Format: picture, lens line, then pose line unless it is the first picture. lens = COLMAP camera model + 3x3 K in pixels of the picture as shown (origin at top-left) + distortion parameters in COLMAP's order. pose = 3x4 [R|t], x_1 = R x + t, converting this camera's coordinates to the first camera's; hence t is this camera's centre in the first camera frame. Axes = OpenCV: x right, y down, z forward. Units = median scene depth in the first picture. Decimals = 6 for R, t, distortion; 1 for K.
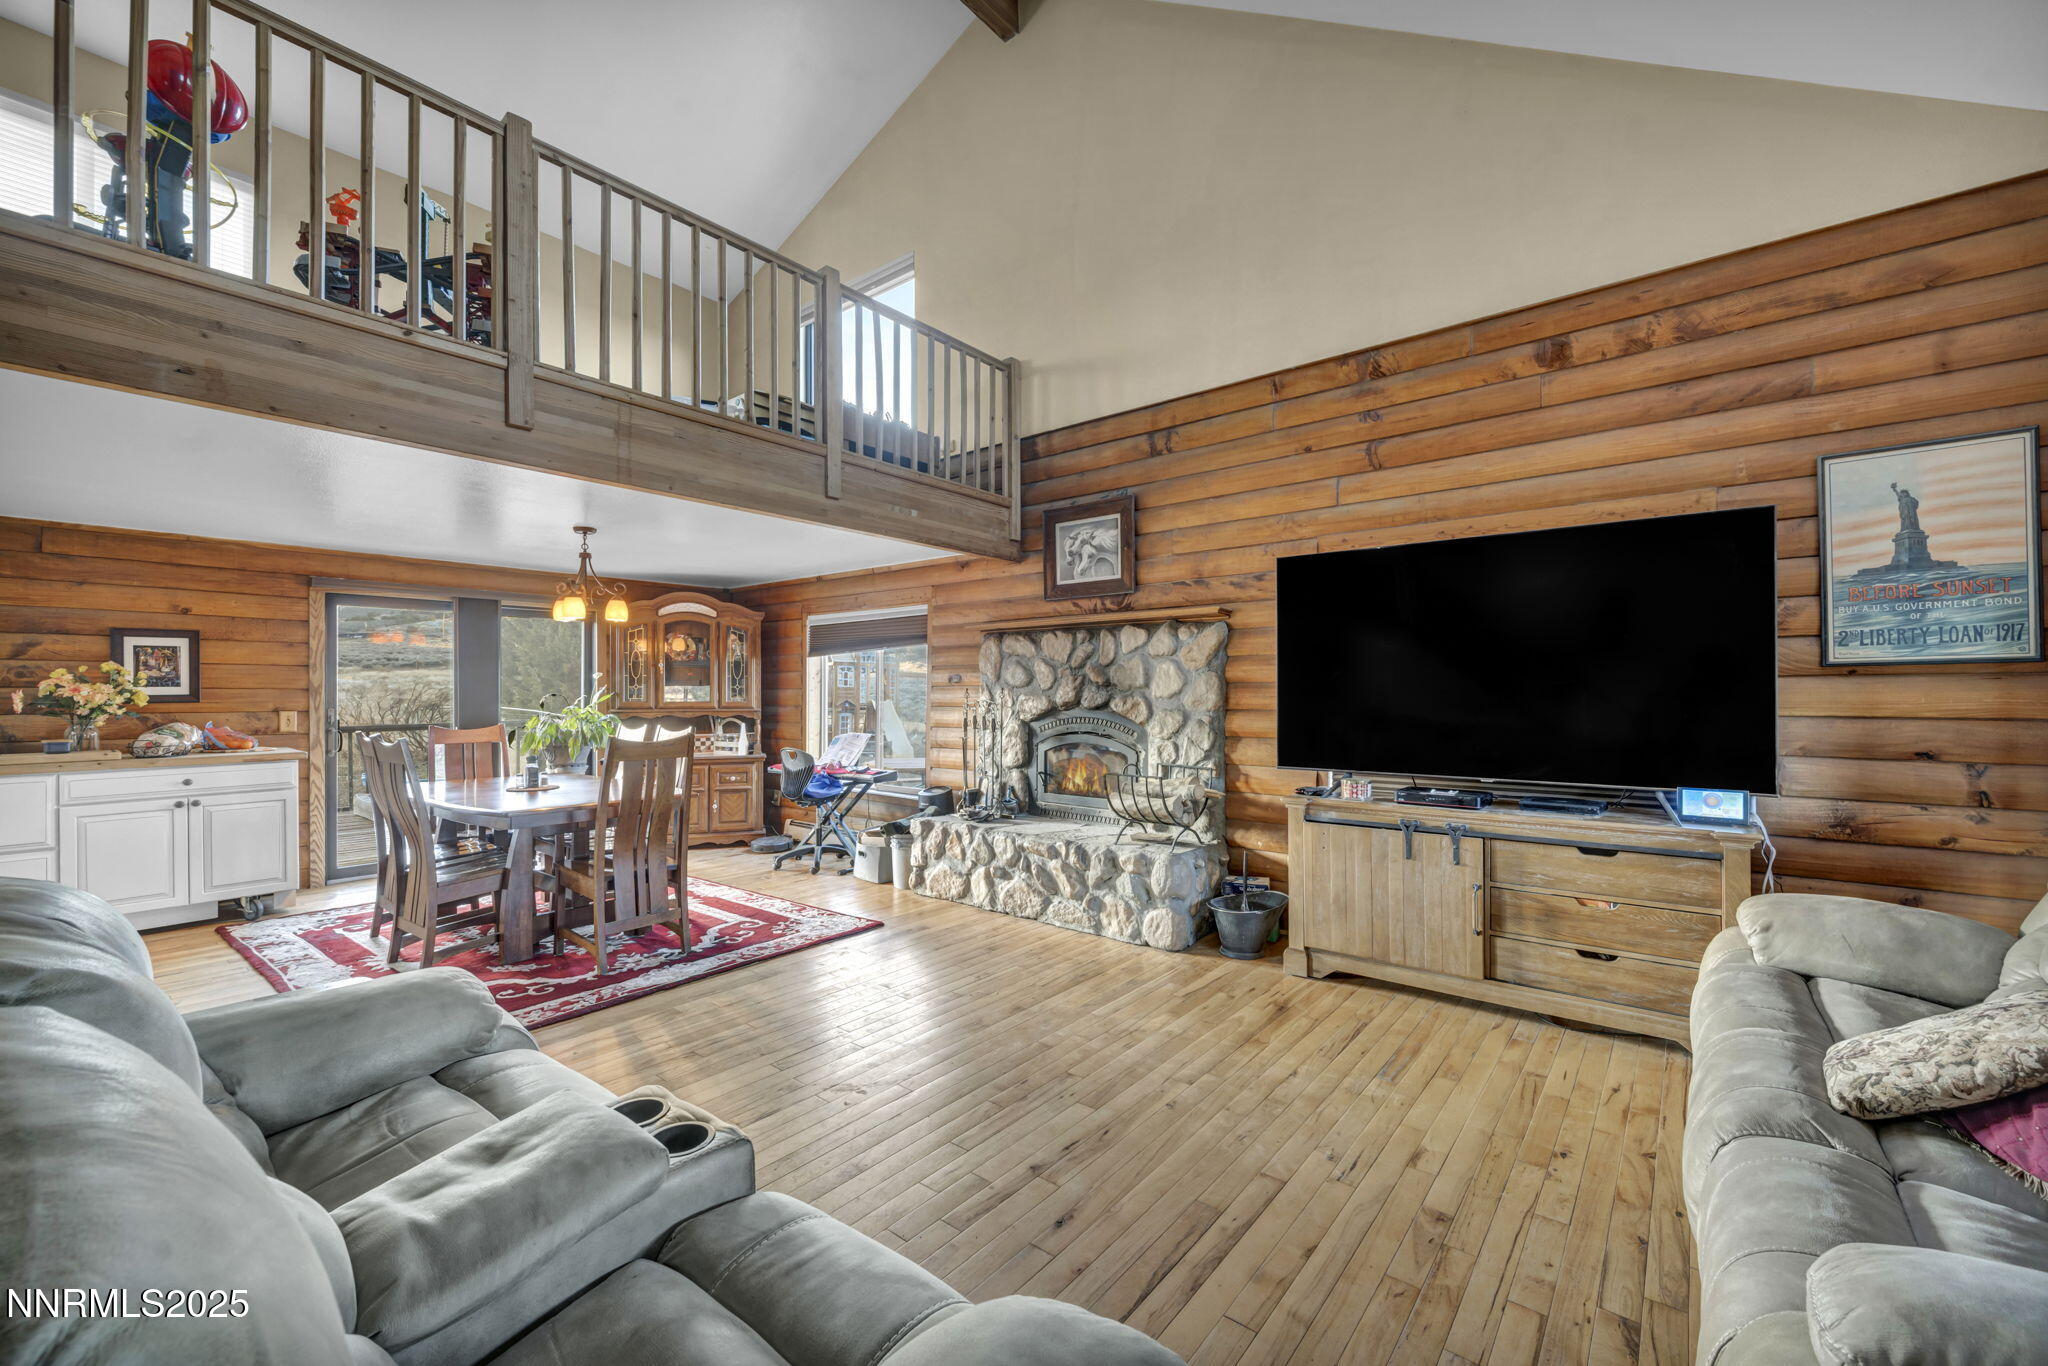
lens RADIAL K [[820.6, 0, 1024.0], [0, 820.6, 683.0], [0, 0, 1]] dist [0.000932, -0.000074]
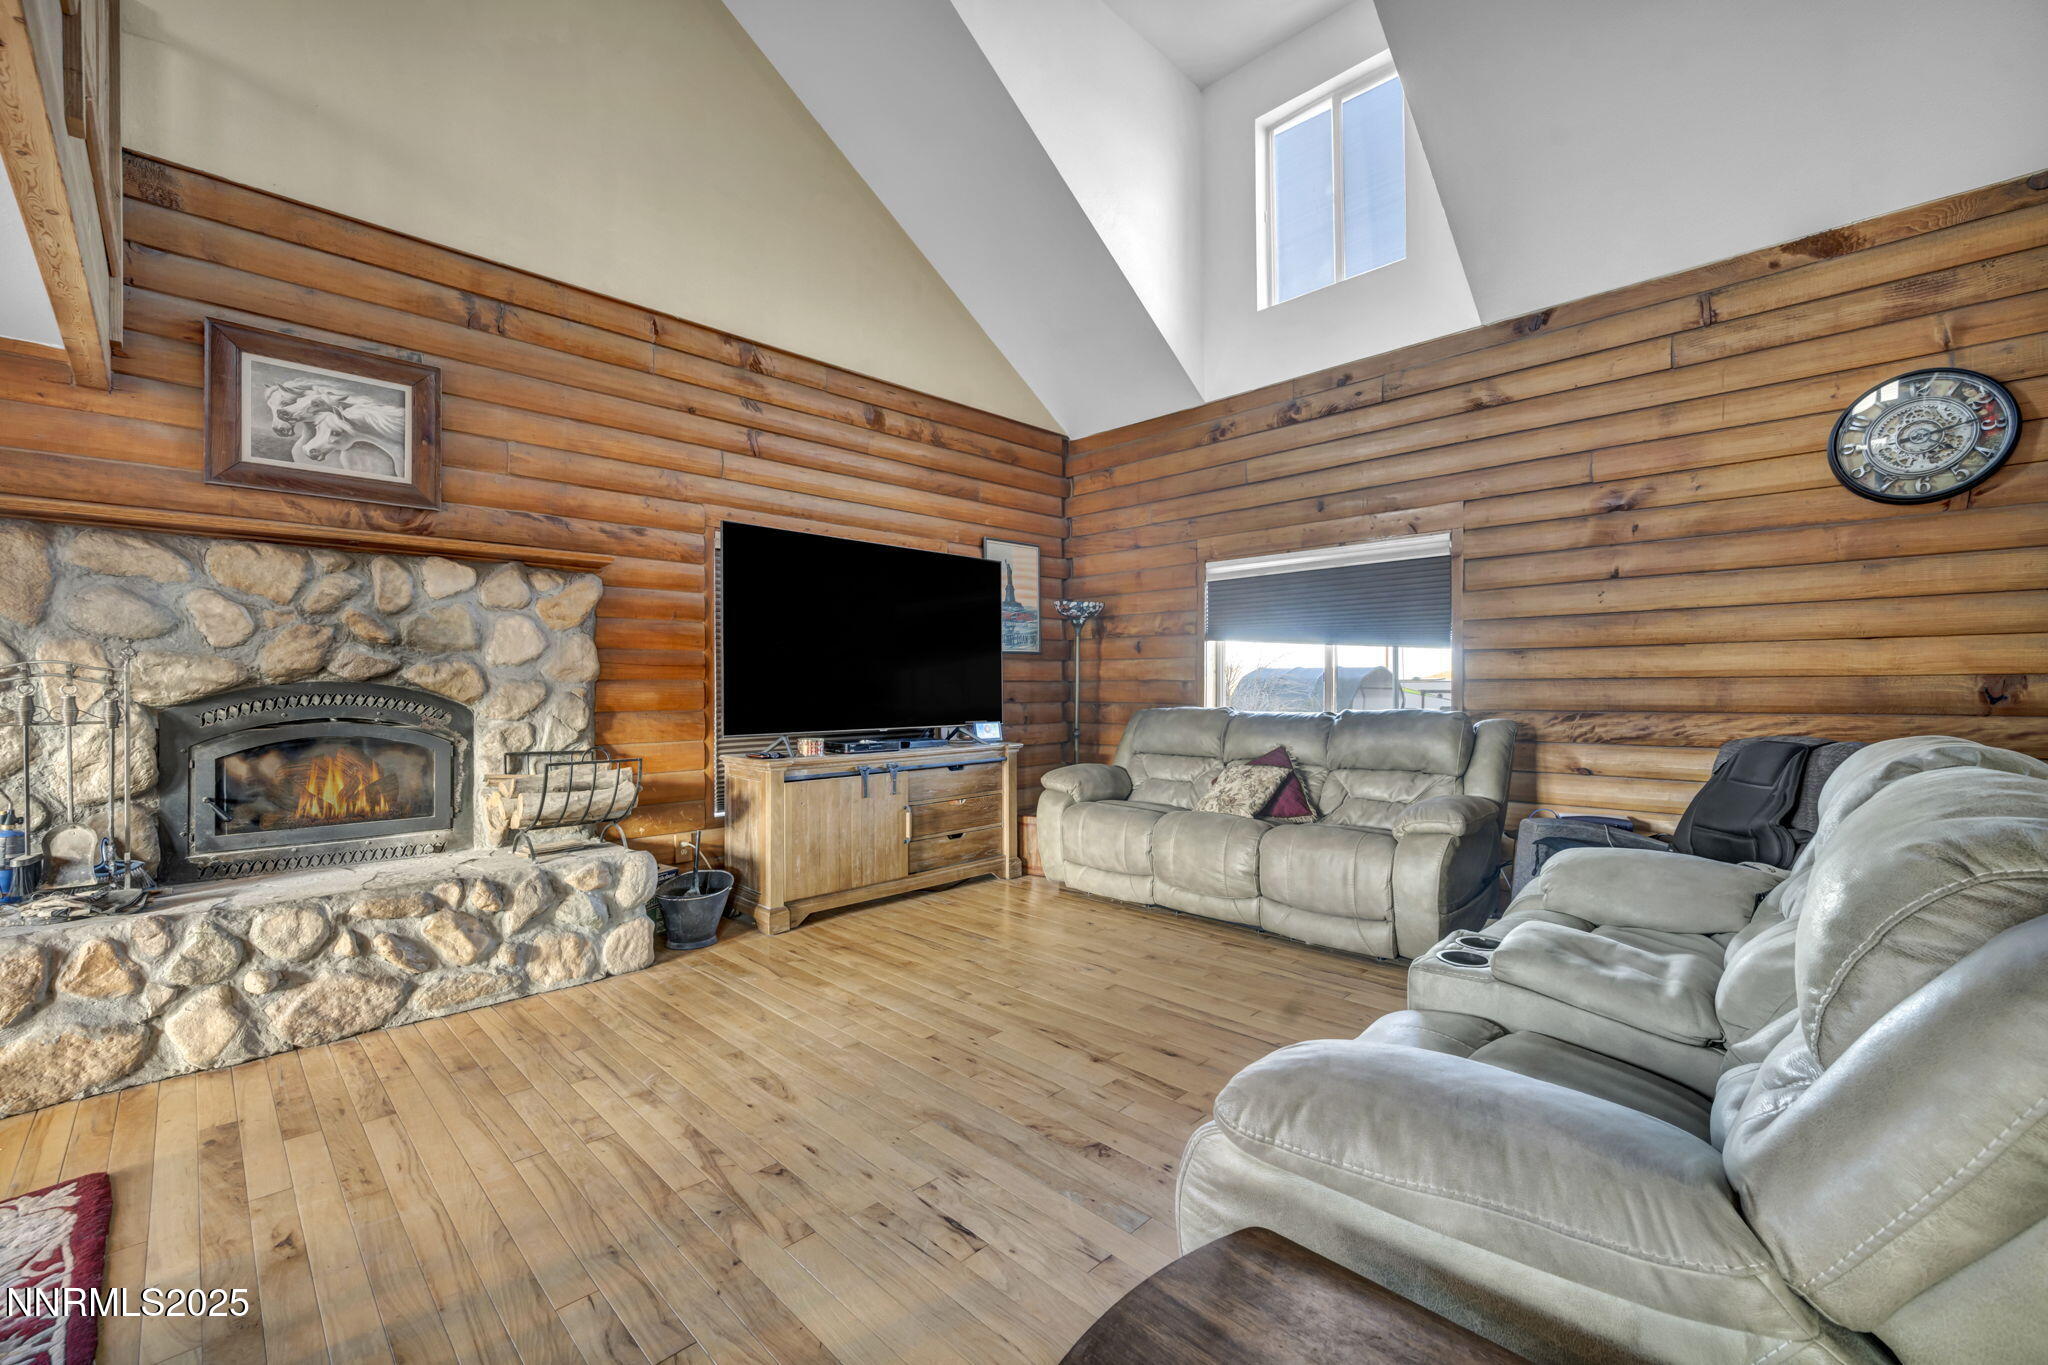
lens RADIAL K [[839.8, 0, 1024.0], [0, 839.8, 682.5], [0, 0, 1]] dist [-0.000815, -0.000003]
pose [[0.092820, 0.009149, 0.995641, -0.557149], [-0.006469, 0.999942, -0.008585, 0.038864], [-0.995662, -0.005644, 0.092874, 0.480373]]
